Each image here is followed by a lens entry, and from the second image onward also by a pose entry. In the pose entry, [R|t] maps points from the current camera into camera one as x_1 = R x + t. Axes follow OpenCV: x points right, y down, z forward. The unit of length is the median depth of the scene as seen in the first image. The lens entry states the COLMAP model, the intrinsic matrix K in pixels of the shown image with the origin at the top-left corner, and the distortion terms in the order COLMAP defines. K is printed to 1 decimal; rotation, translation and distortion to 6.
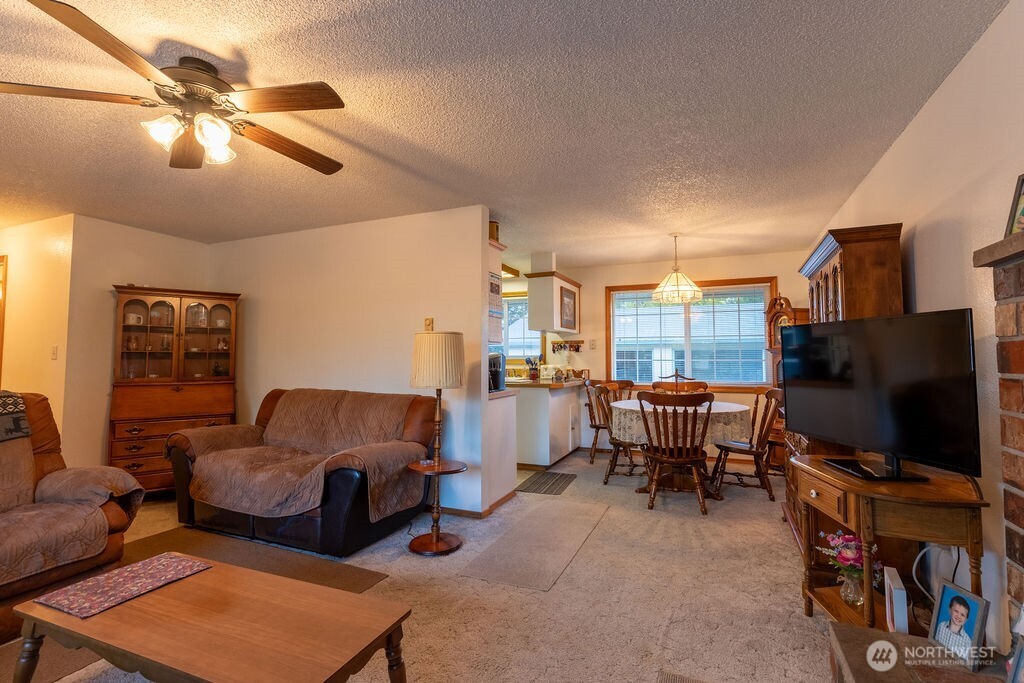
lens RADIAL K [[482.3, 0, 514.1], [0, 482.3, 333.9], [0, 0, 1]] dist [0.001846, 0.000153]
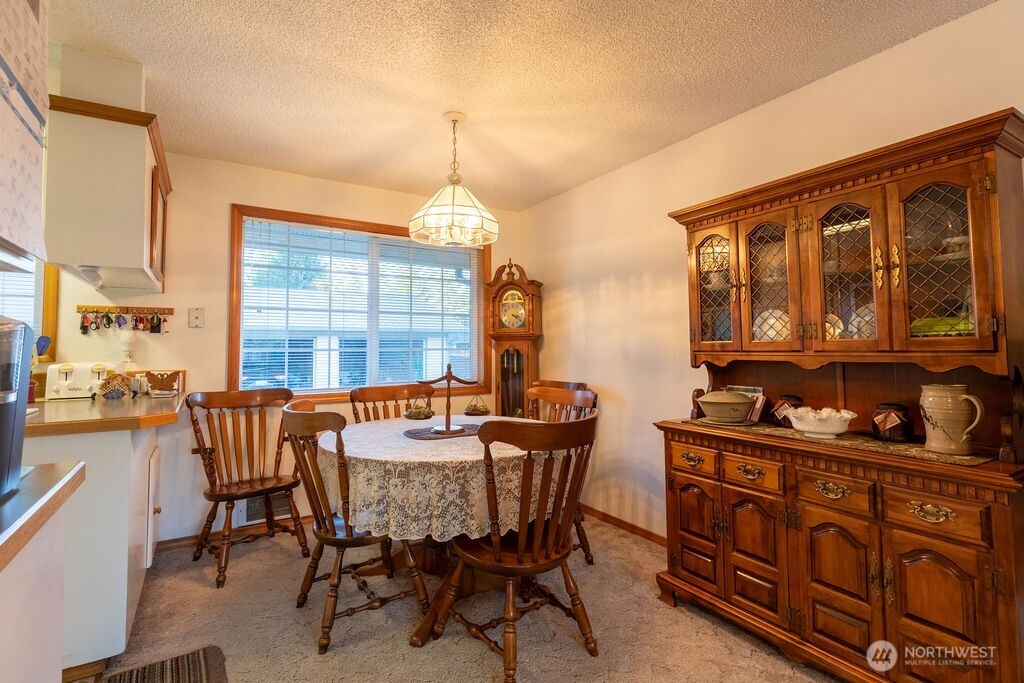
lens RADIAL K [[484.2, 0, 500.6], [0, 484.2, 325.8], [0, 0, 1]] dist [0.003271, 0.000462]
pose [[0.581412, 0.038426, 0.812701, -0.051952], [-0.038635, 0.999061, -0.019598, 0.027609], [-0.812692, -0.020004, 0.582351, 0.477553]]
